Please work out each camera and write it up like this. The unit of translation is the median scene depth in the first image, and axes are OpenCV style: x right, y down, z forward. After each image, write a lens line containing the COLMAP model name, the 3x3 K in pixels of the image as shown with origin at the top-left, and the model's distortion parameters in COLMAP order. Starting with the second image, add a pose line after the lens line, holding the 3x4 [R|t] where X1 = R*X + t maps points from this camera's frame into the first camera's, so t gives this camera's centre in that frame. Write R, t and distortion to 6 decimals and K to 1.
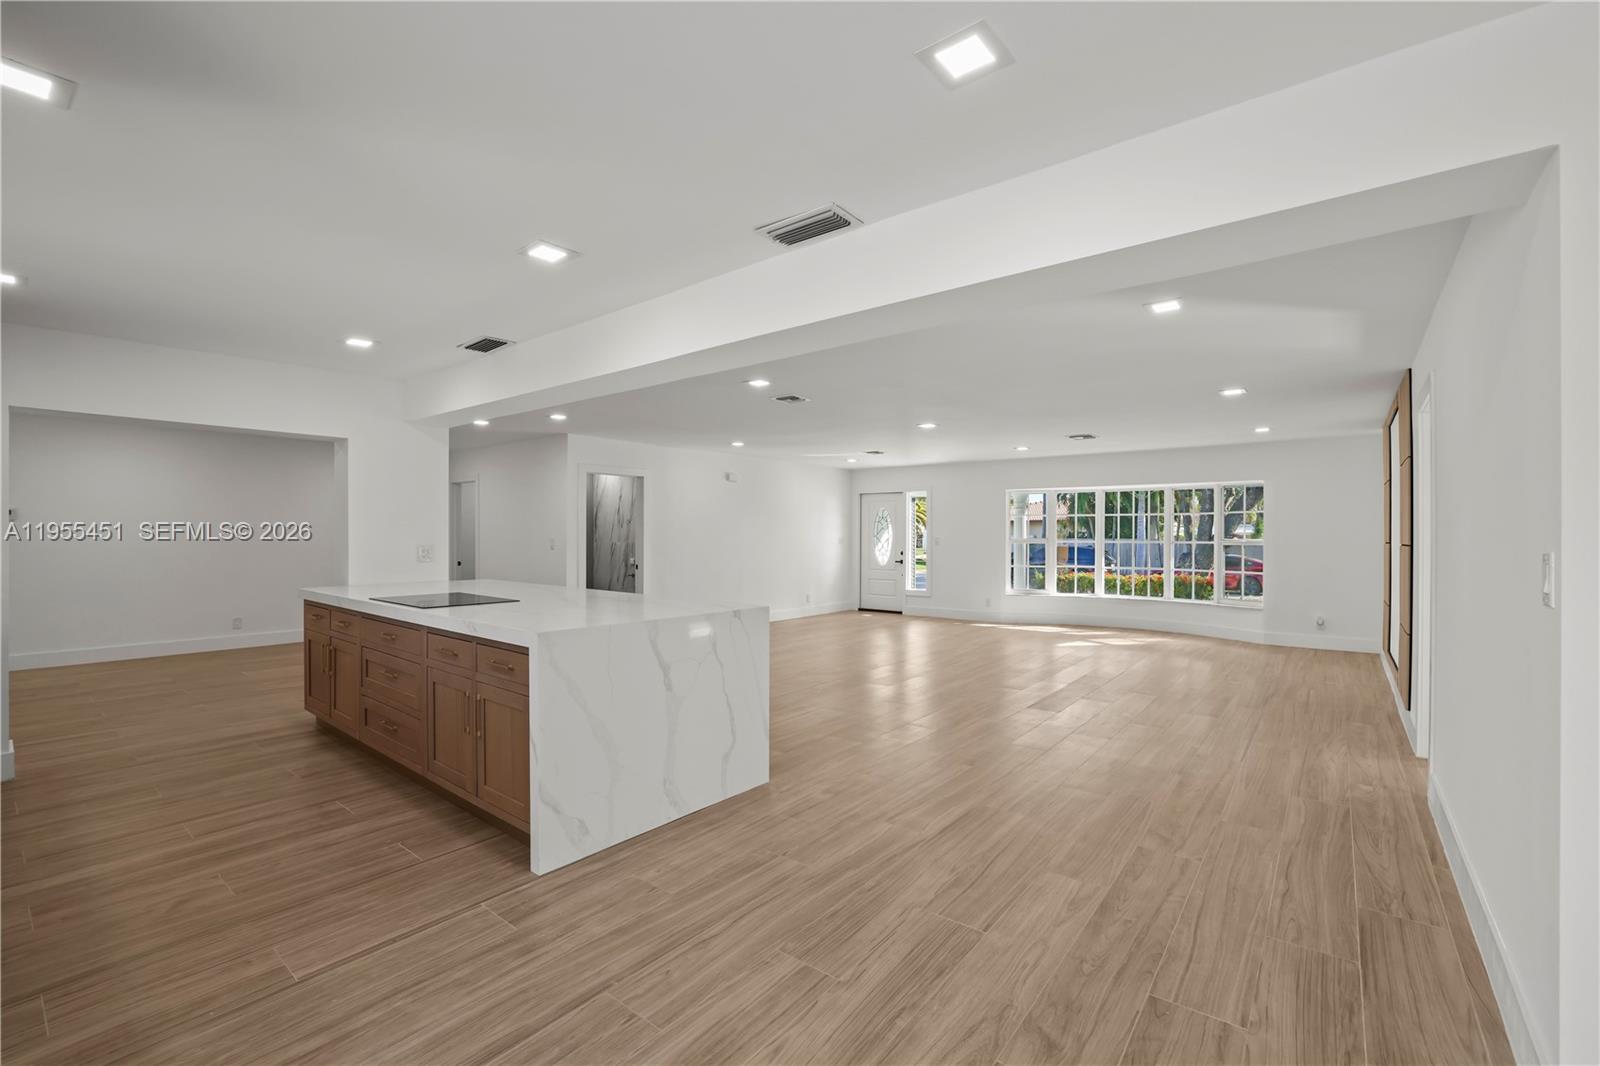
lens RADIAL K [[667.3, 0, 810.4], [0, 667.3, 534.4], [0, 0, 1]] dist [-0.045325, 0.014055]
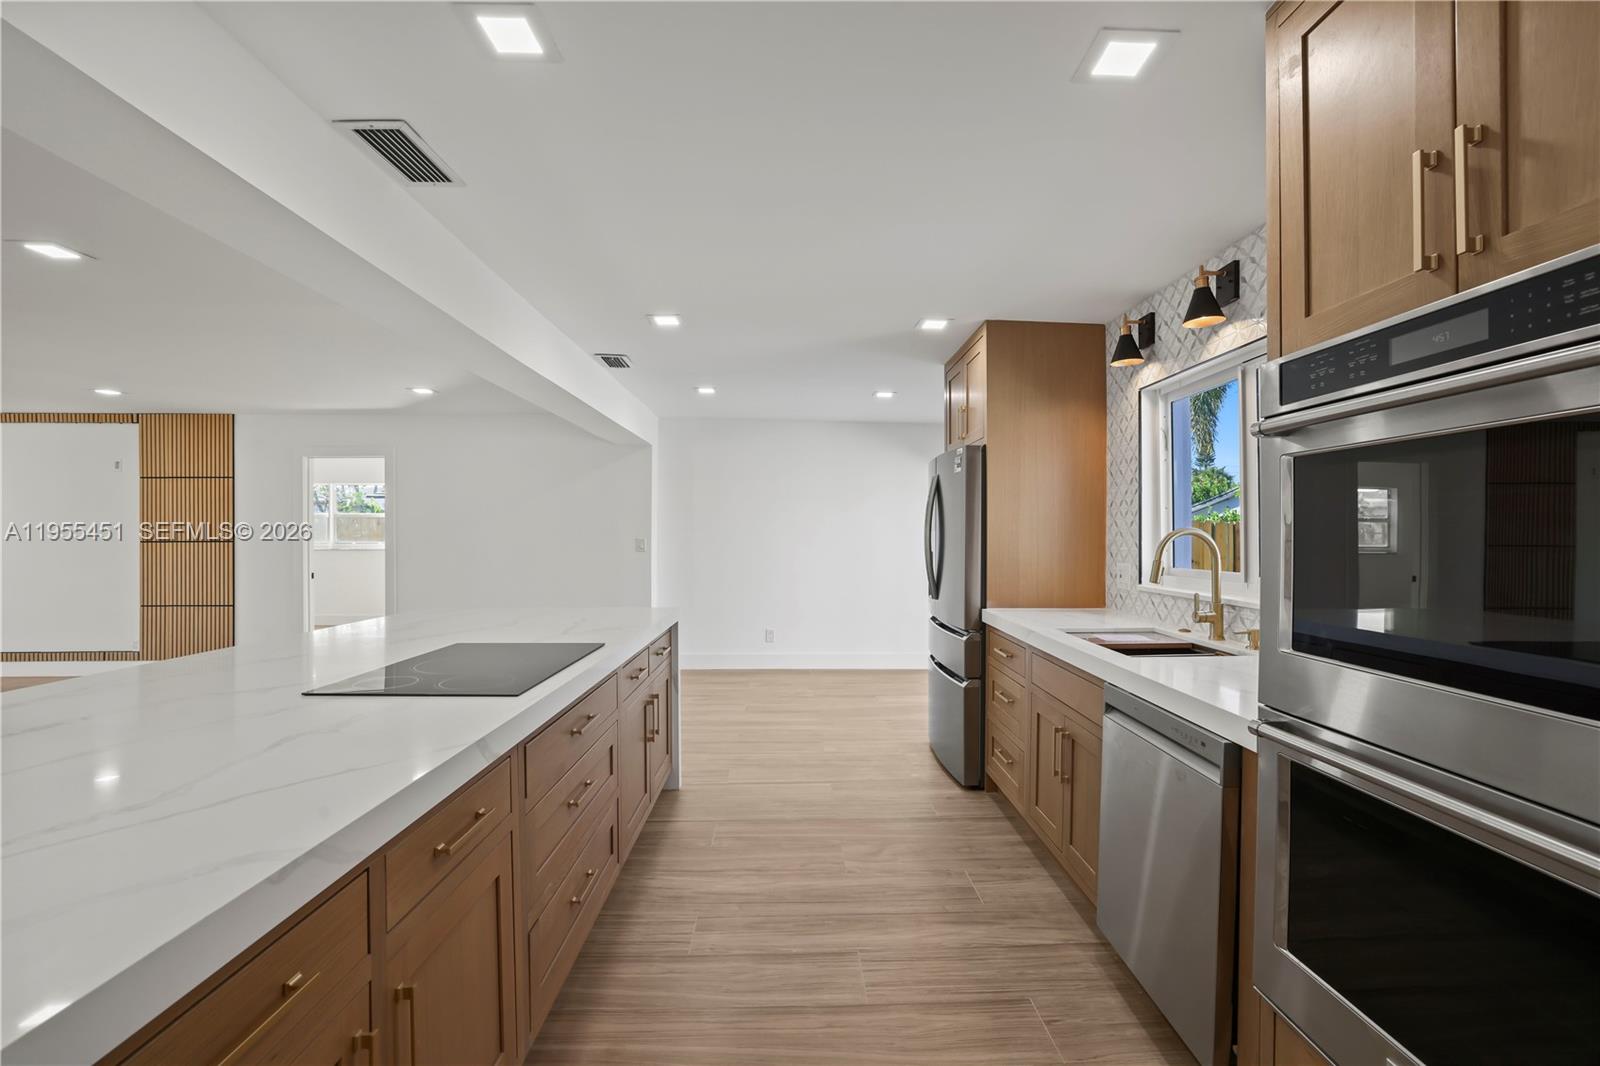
lens RADIAL K [[667.3, 0, 810.4], [0, 667.3, 534.4], [0, 0, 1]] dist [-0.045325, 0.014055]
pose [[-0.635141, 0.002589, 0.772392, -1.665438], [0.009209, 0.999949, 0.004220, -0.006759], [-0.772341, 0.009793, -0.635133, 1.677823]]
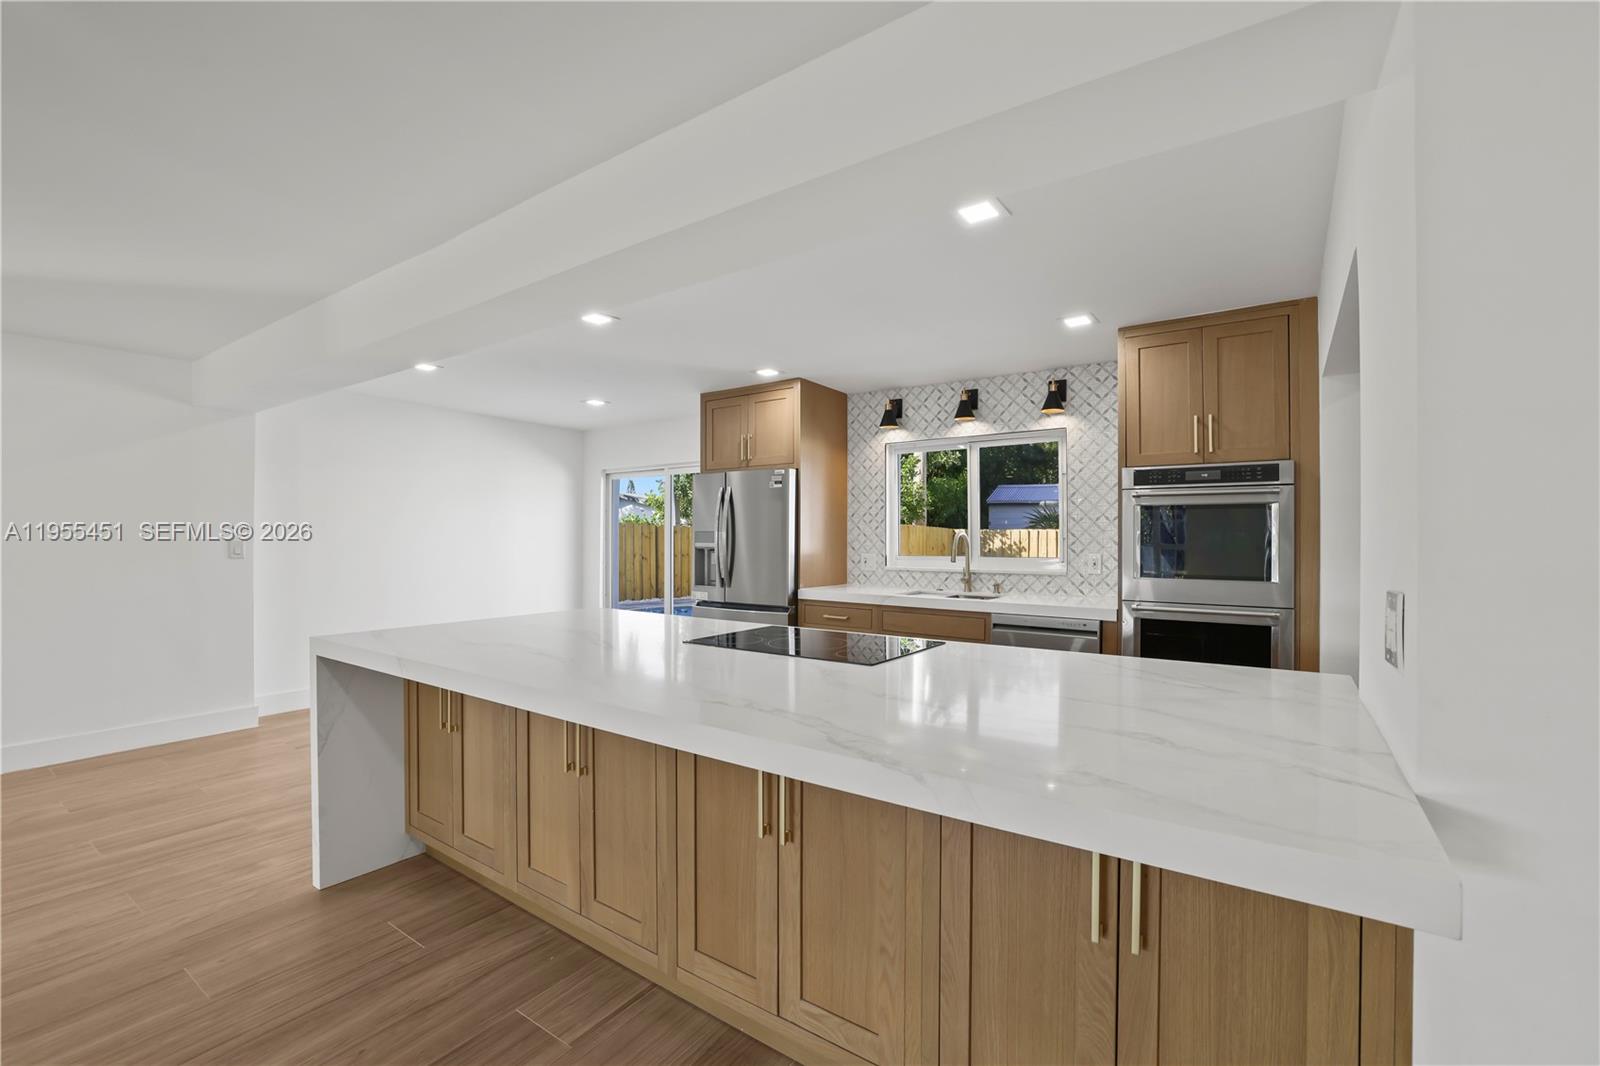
lens RADIAL K [[678.4, 0, 814.8], [0, 678.4, 533.2], [0, 0, 1]] dist [-0.047456, 0.015600]
pose [[-0.998202, 0.002923, -0.059864, -1.536902], [0.002599, 0.999982, 0.005484, -0.007658], [0.059879, 0.005318, -0.998191, 1.783803]]
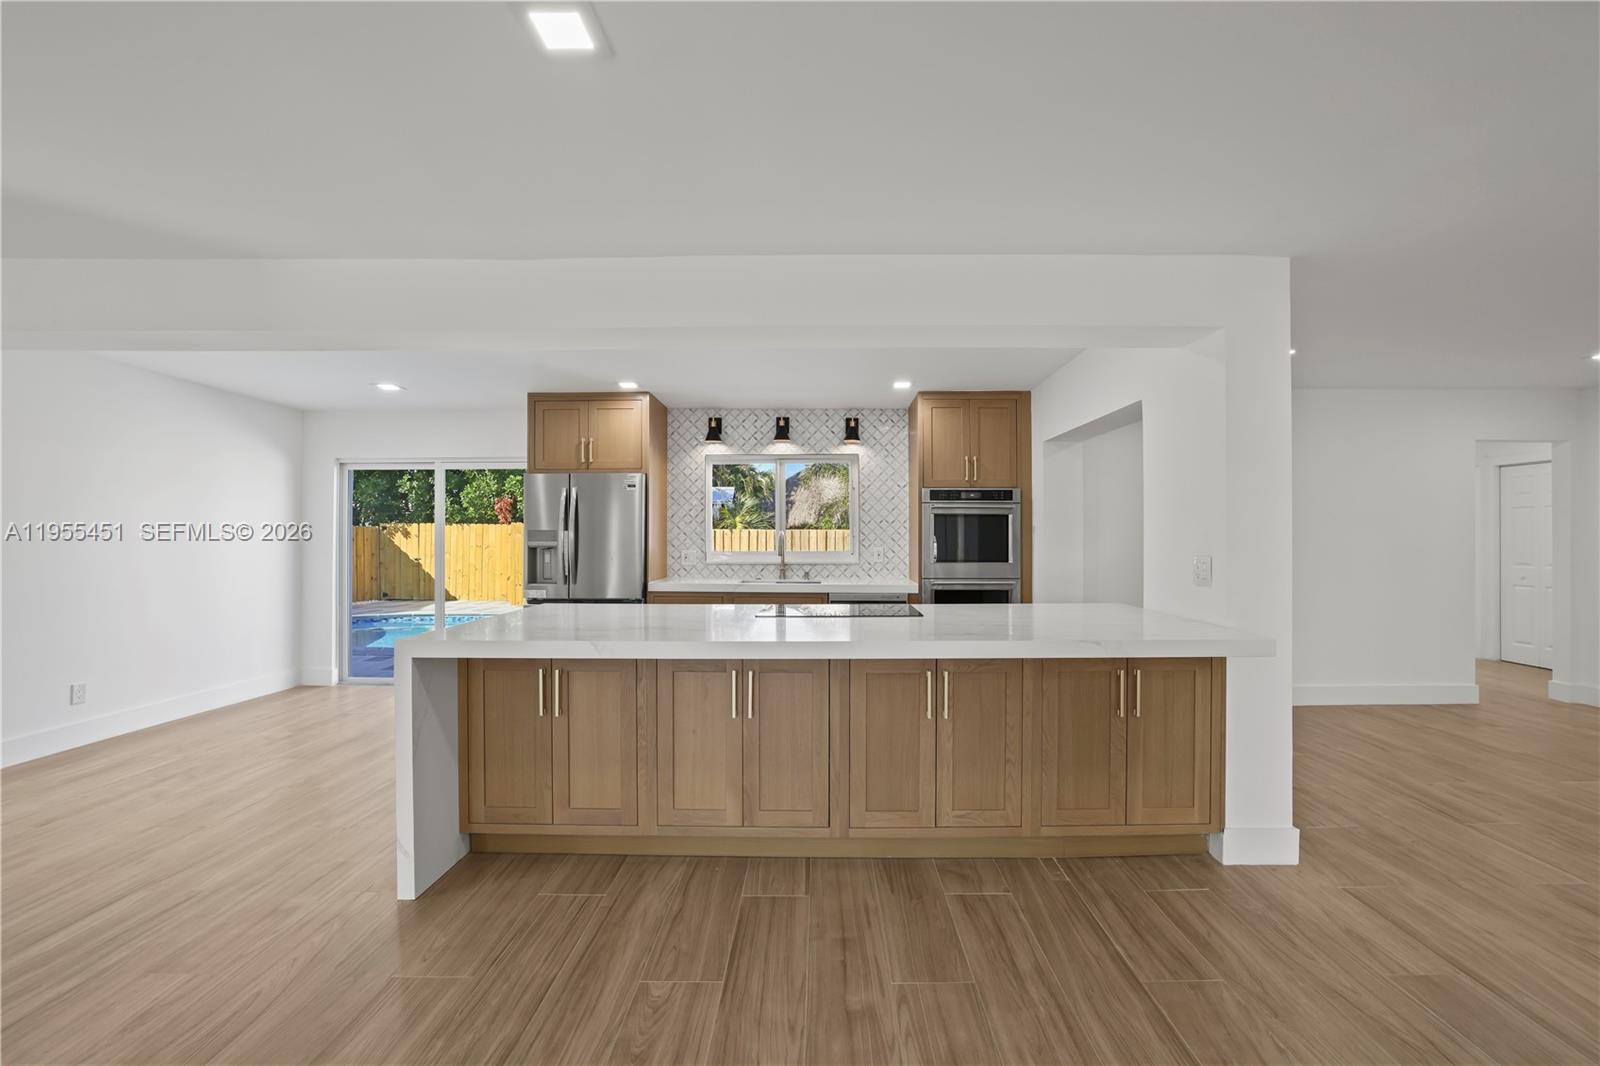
lens RADIAL K [[678.4, 0, 814.8], [0, 678.4, 533.2], [0, 0, 1]] dist [-0.047456, 0.015600]
pose [[-0.795733, 0.002632, -0.605642, -1.424297], [-0.002201, 0.999971, 0.007238, -0.008085], [0.605644, 0.007093, -0.795704, 1.796140]]
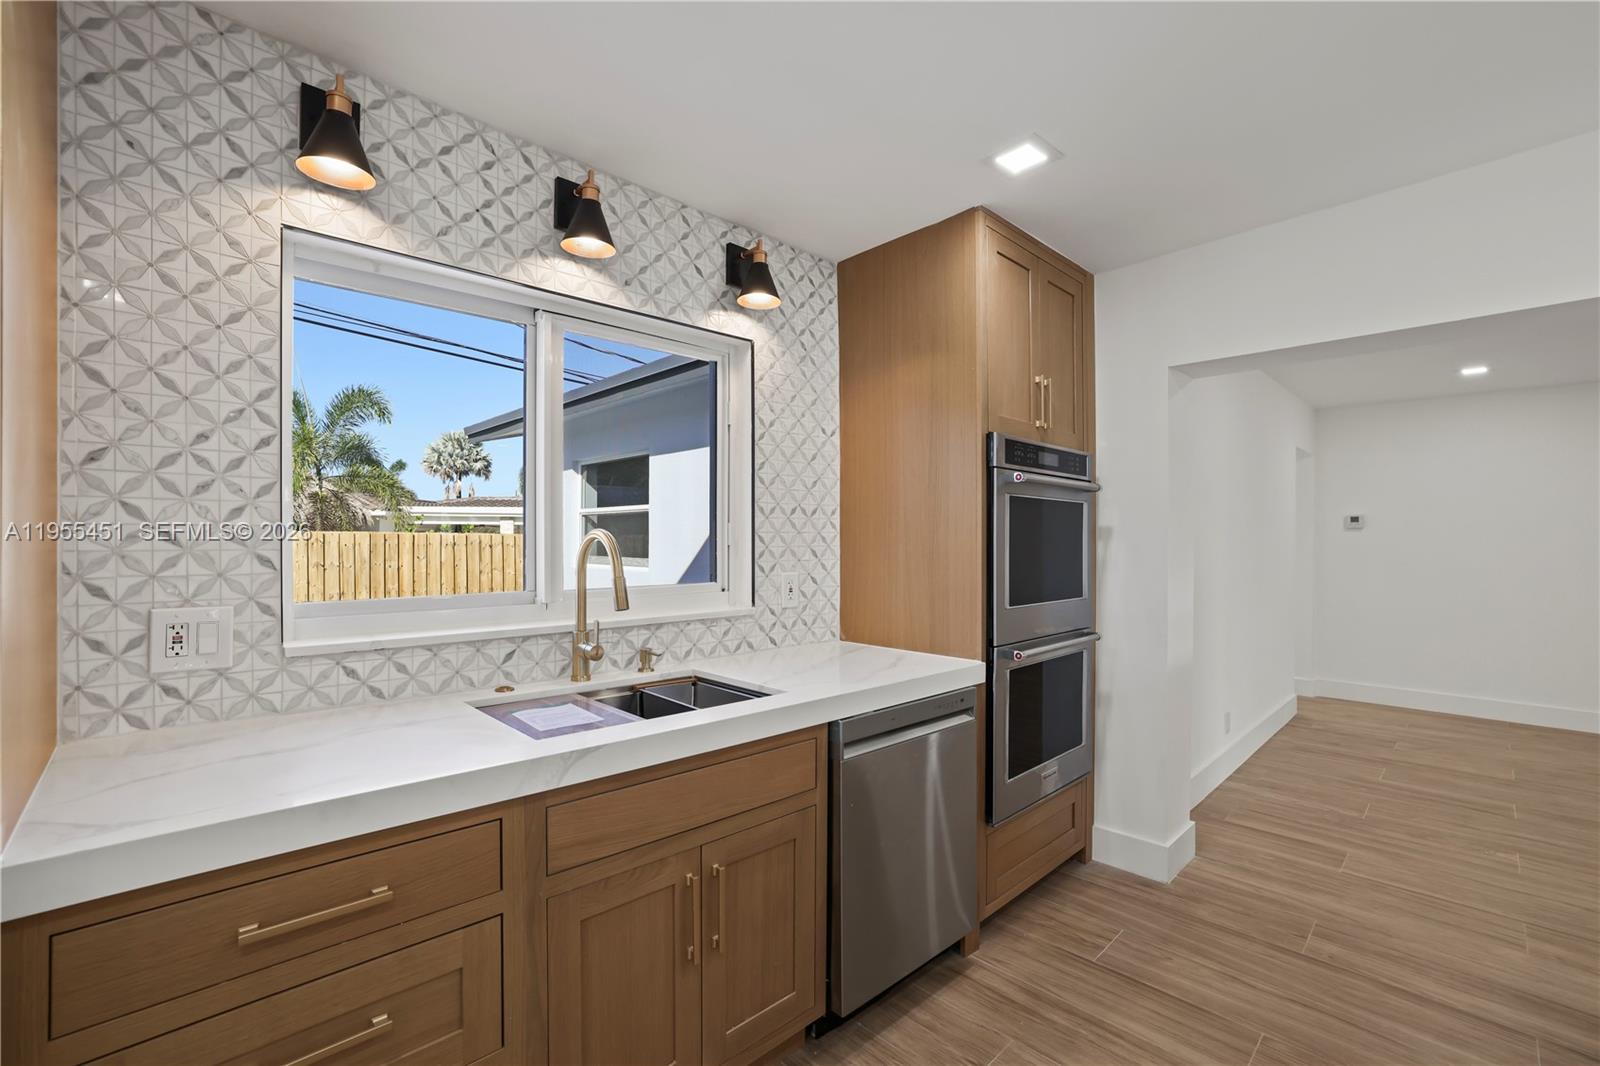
lens RADIAL K [[690.6, 0, 802.4], [0, 690.6, 542.5], [0, 0, 1]] dist [-0.046266, 0.017092]
pose [[-0.139566, 0.005835, -0.990196, -1.510260], [-0.010521, 0.999917, 0.007376, -0.005952], [0.990157, 0.011447, -0.139493, 1.572521]]
